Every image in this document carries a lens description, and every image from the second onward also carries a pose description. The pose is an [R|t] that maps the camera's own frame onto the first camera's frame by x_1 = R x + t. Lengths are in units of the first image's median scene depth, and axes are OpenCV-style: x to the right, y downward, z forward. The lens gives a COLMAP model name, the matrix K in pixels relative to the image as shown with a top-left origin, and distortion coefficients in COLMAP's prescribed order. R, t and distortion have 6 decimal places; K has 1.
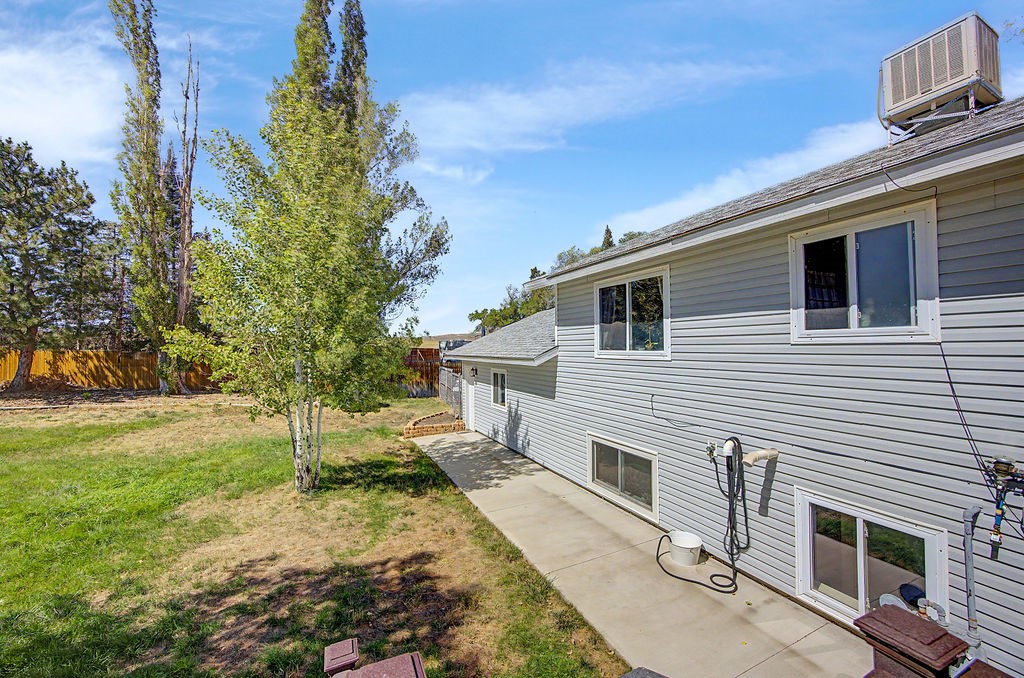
lens RADIAL K [[398.8, 0, 510.8], [0, 398.8, 336.2], [0, 0, 1]] dist [-0.002326, -0.000089]
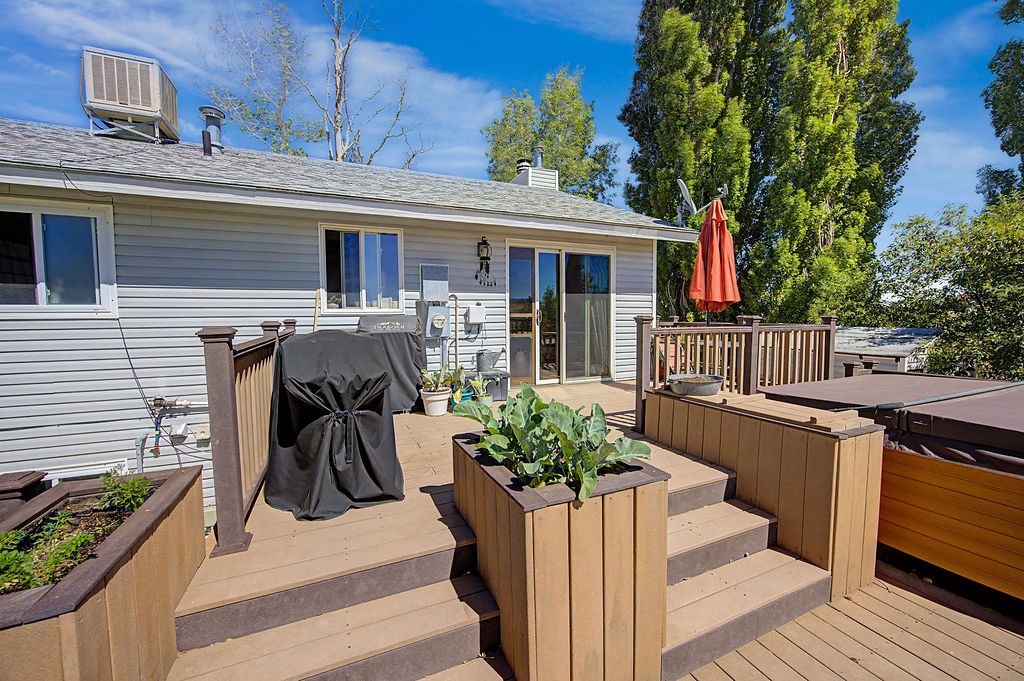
lens RADIAL K [[398.8, 0, 510.8], [0, 398.8, 337.7], [0, 0, 1]] dist [-0.002326, -0.000089]
pose [[0.045155, -0.042186, 0.998089, -0.105644], [-0.019469, 0.998881, 0.043100, -0.001466], [-0.998790, -0.021378, 0.044283, -0.219461]]
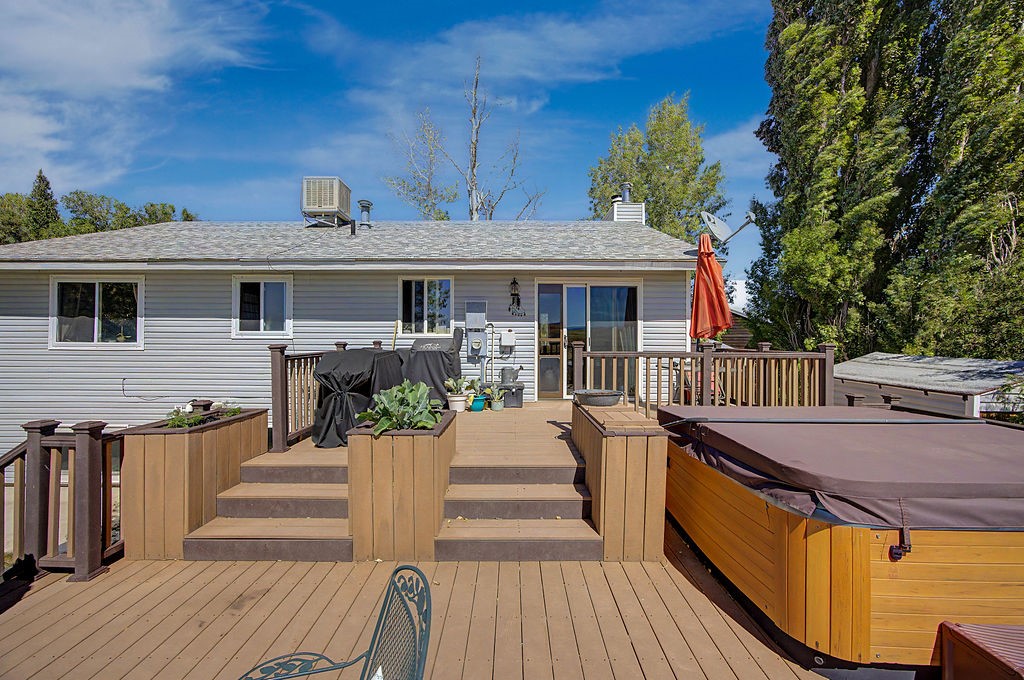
lens RADIAL K [[399.2, 0, 511.9], [0, 399.2, 338.1], [0, 0, 1]] dist [-0.021474, 0.014821]
pose [[0.435443, 0.016706, 0.900061, -0.262886], [-0.033534, 0.999435, -0.002327, -0.016225], [-0.899591, -0.029169, 0.435758, -0.707851]]
